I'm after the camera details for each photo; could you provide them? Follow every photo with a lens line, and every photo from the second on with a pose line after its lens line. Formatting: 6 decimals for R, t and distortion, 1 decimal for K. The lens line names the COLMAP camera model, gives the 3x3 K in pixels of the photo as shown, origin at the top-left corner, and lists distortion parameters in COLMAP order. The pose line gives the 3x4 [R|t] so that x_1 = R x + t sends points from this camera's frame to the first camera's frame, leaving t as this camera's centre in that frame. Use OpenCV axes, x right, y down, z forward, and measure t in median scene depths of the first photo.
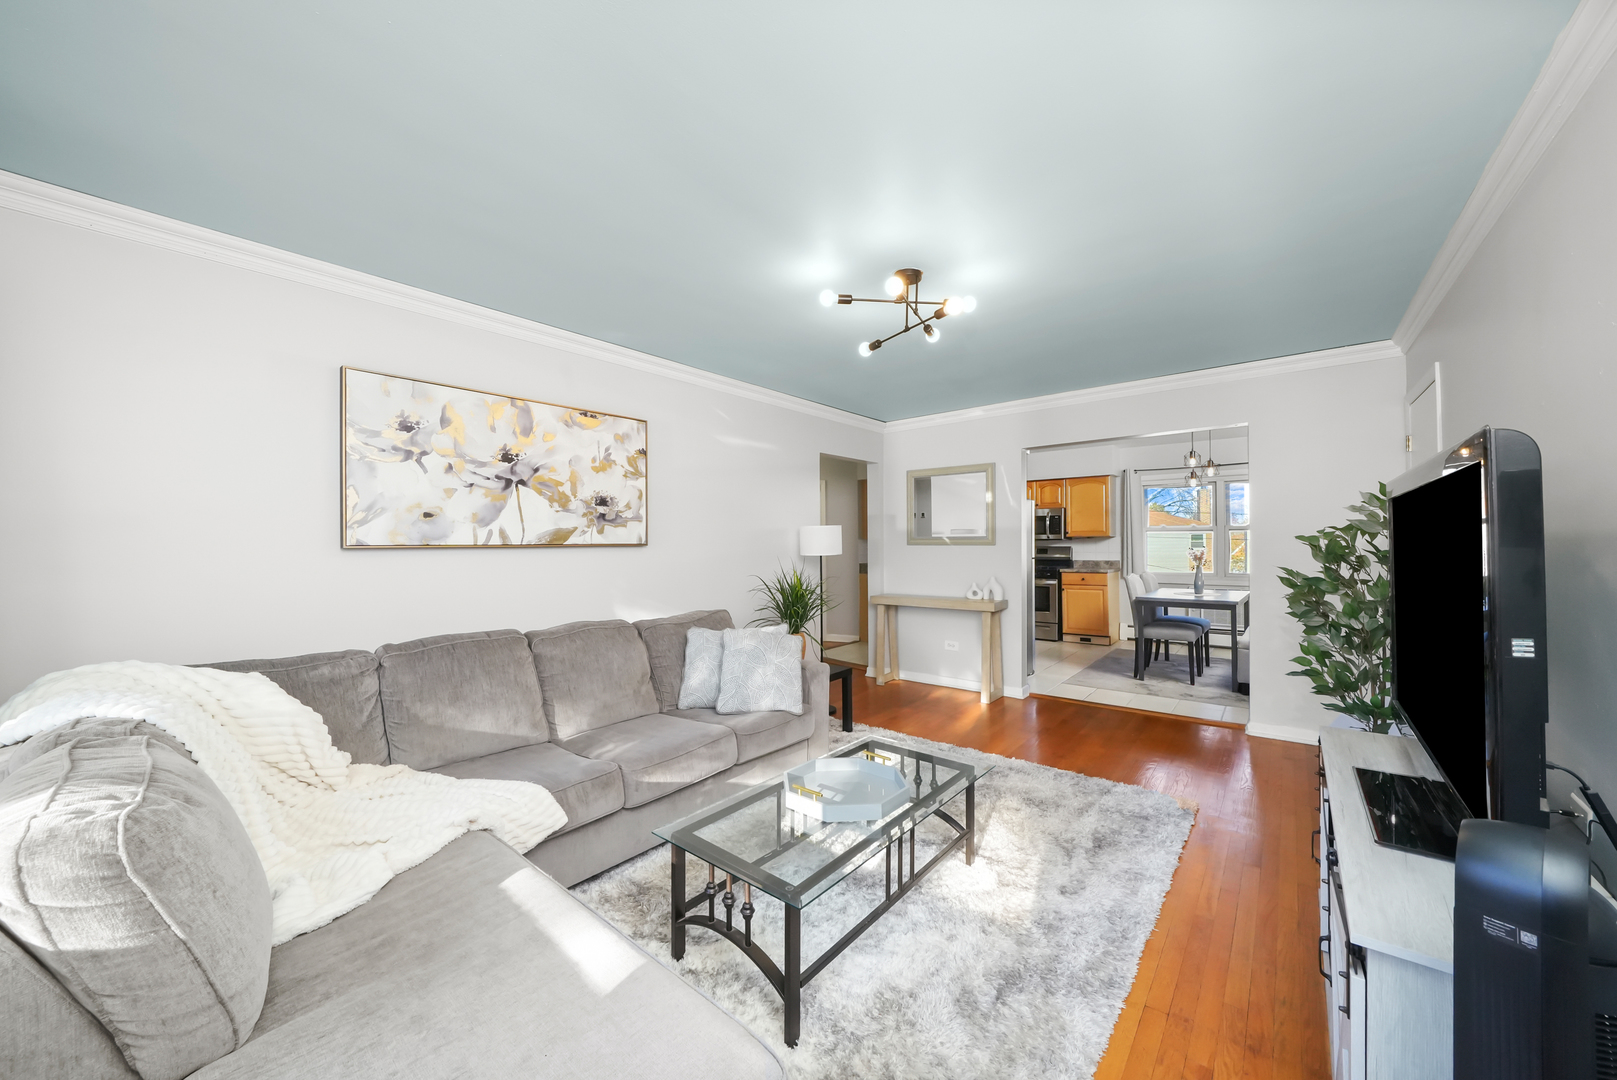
lens RADIAL K [[603.0, 0, 806.6], [0, 603.0, 541.4], [0, 0, 1]] dist [-0.012415, 0.000140]
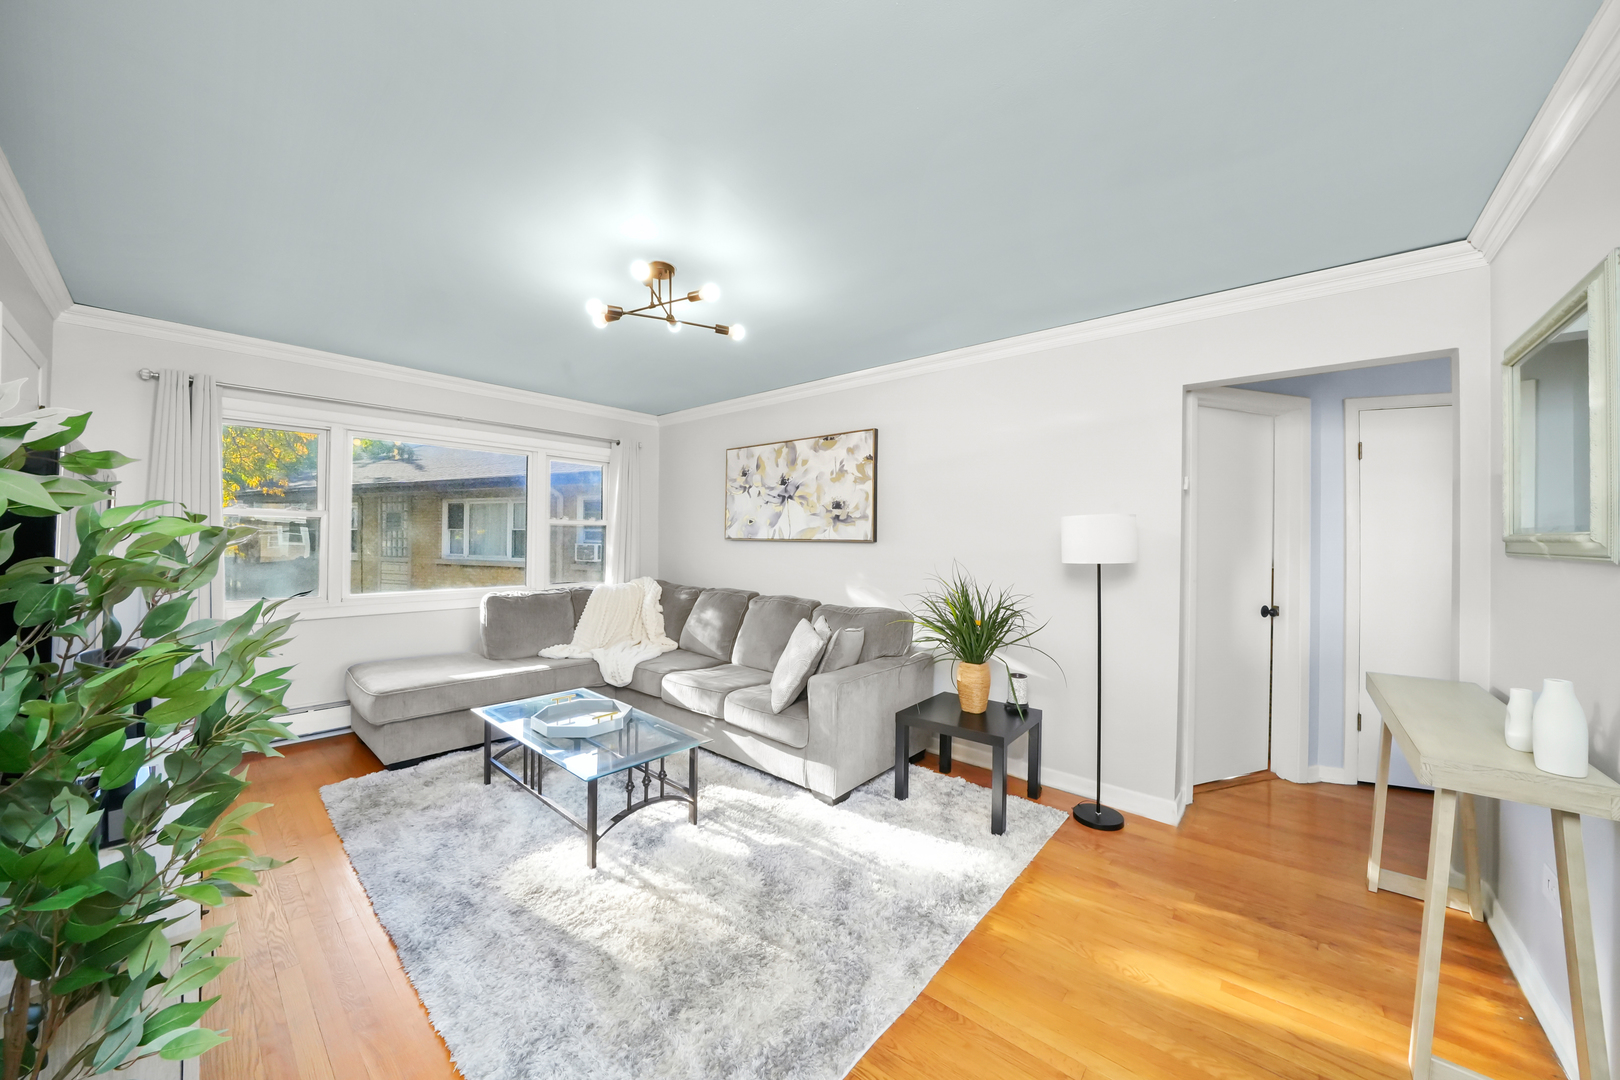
lens RADIAL K [[565.1, 0, 810.7], [0, 565.1, 534.6], [0, 0, 1]] dist [-0.022221, -0.000004]
pose [[-0.020989, 0.002996, -0.999775, 0.909103], [-0.006730, 0.999972, 0.003138, -0.010500], [0.999757, 0.006794, -0.020969, 1.071705]]
